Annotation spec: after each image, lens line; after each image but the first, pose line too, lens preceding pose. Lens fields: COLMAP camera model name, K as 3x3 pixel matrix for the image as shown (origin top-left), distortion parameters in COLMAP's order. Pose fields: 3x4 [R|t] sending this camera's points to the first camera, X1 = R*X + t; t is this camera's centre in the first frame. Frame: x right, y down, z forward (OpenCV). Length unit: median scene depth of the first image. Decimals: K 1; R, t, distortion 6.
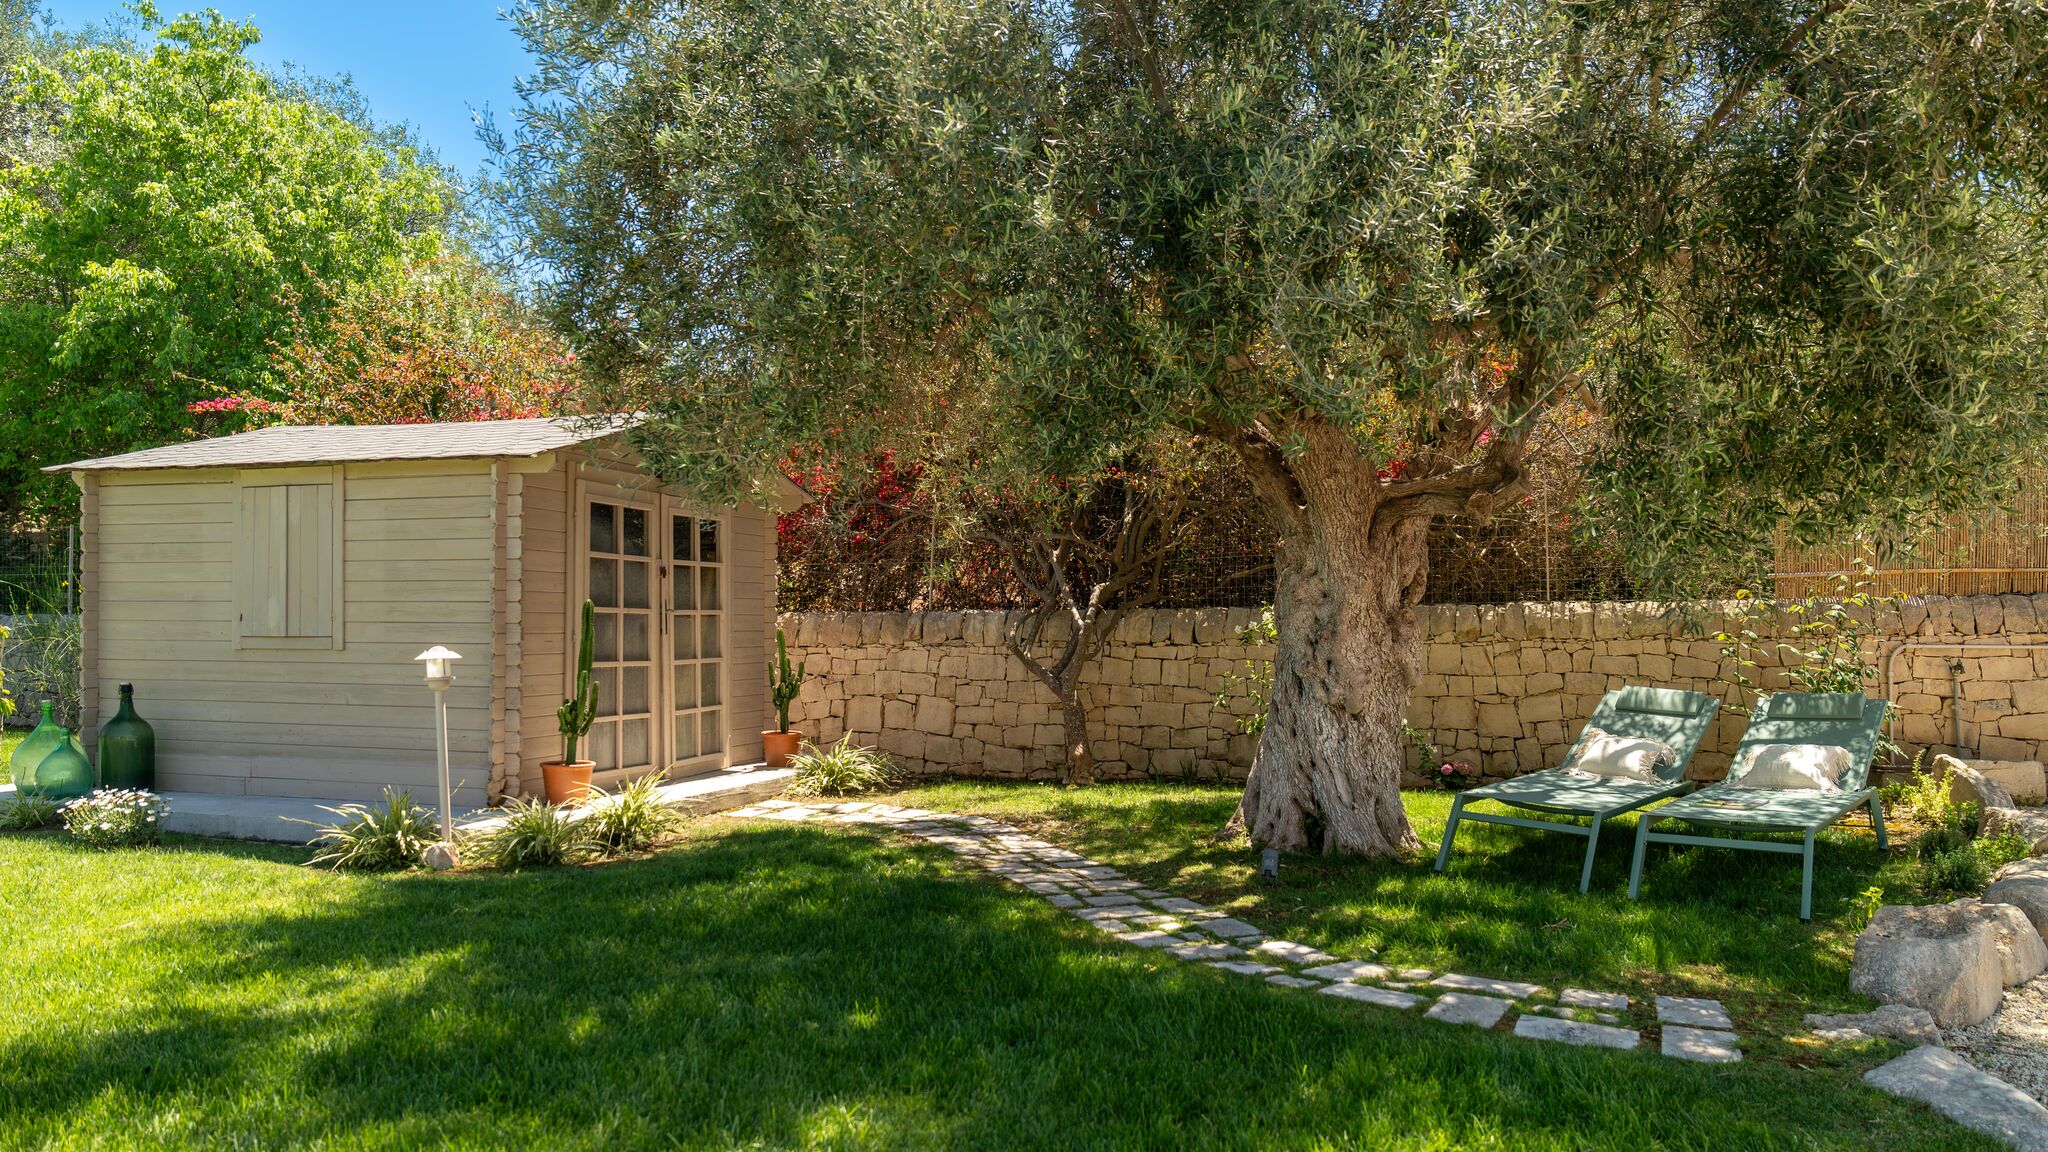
lens RADIAL K [[1344.0, 0, 1036.1], [0, 1344.0, 594.3], [0, 0, 1]] dist [-0.020790, -0.000539]
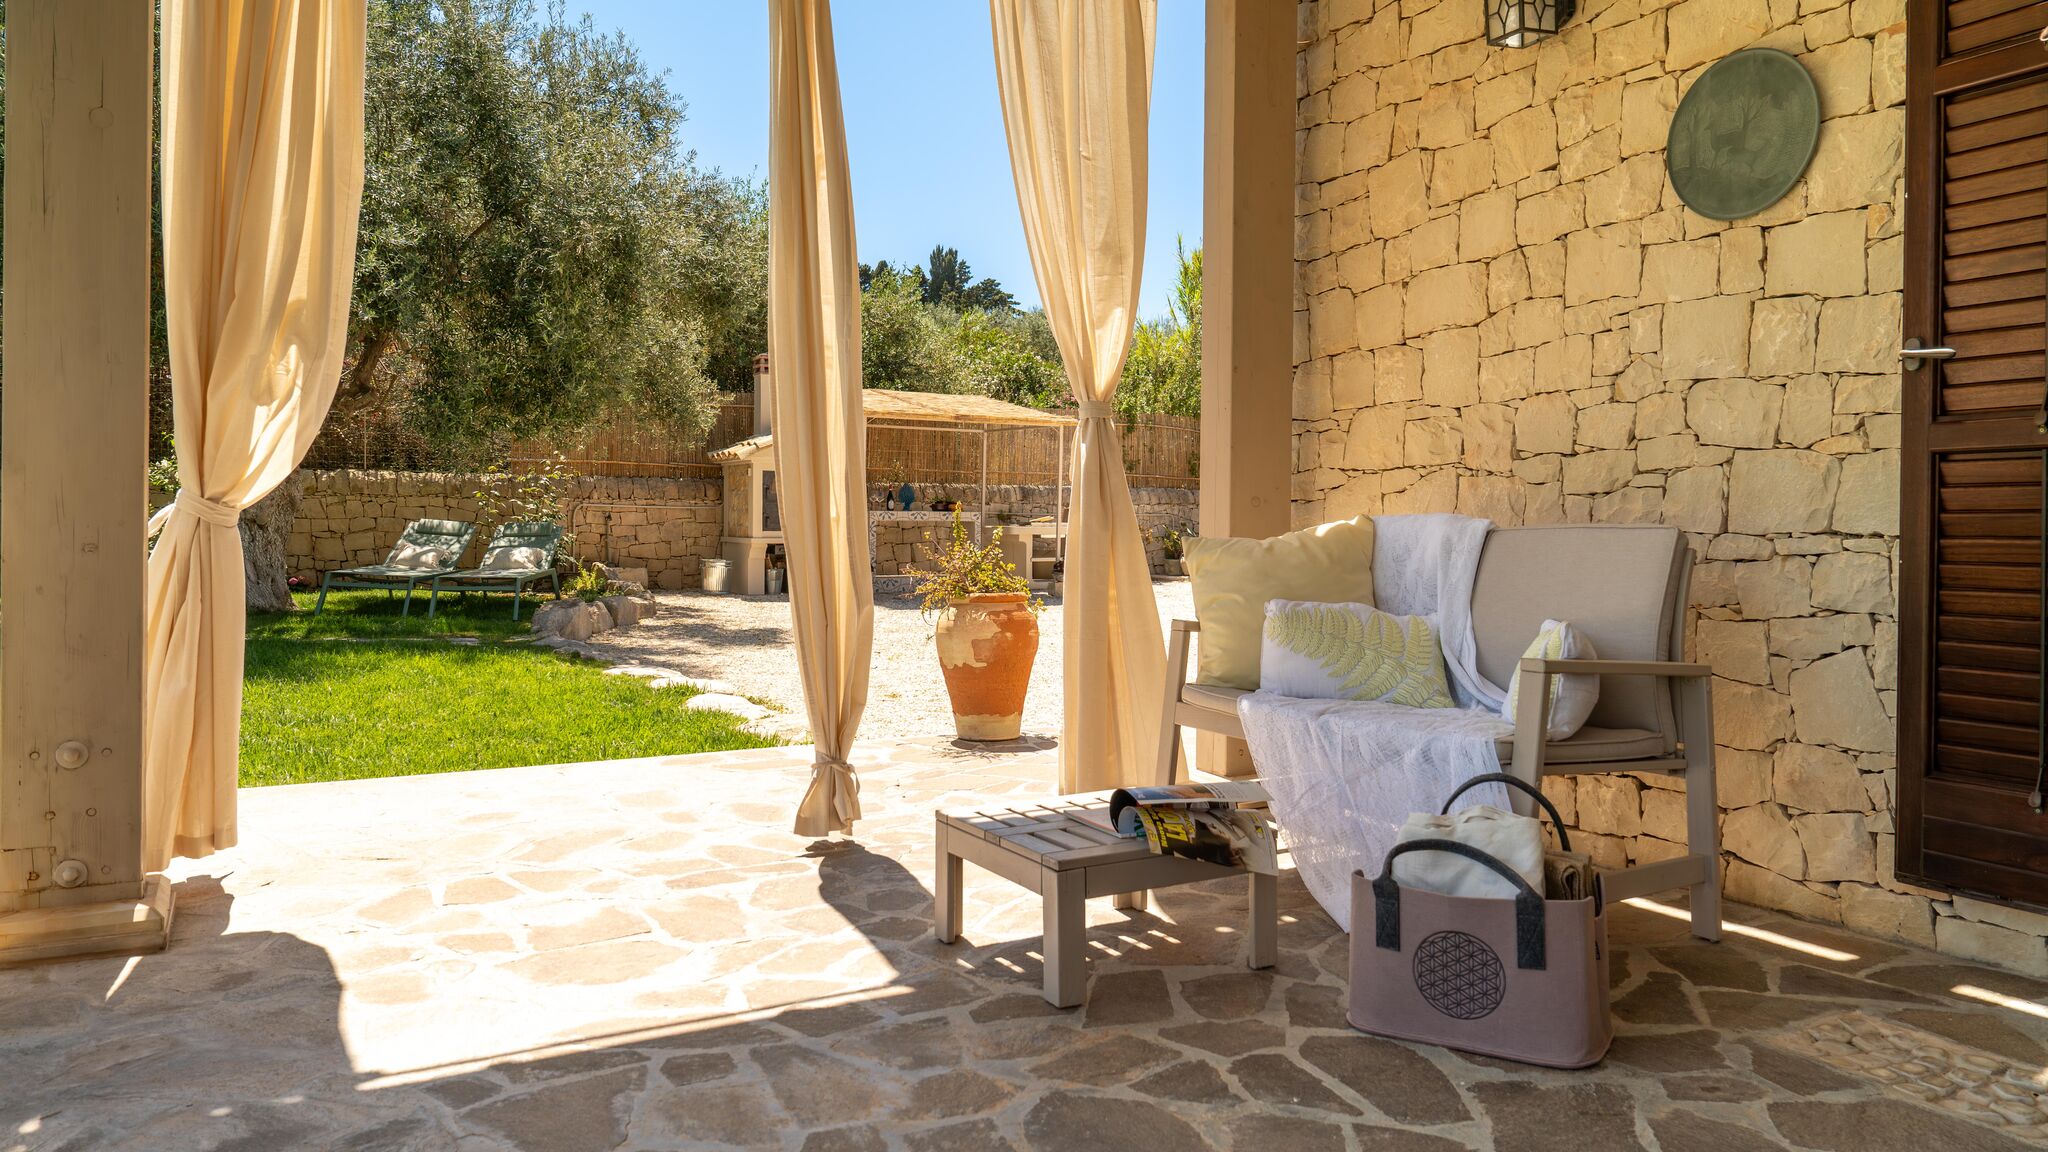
lens RADIAL K [[1344.0, 0, 1037.3], [0, 1344.0, 584.4], [0, 0, 1]] dist [-0.020790, -0.000539]
pose [[0.645756, -0.014006, 0.763416, -0.347911], [-0.040283, 0.997814, 0.052381, 0.033007], [-0.762481, -0.064578, 0.643780, -0.680754]]
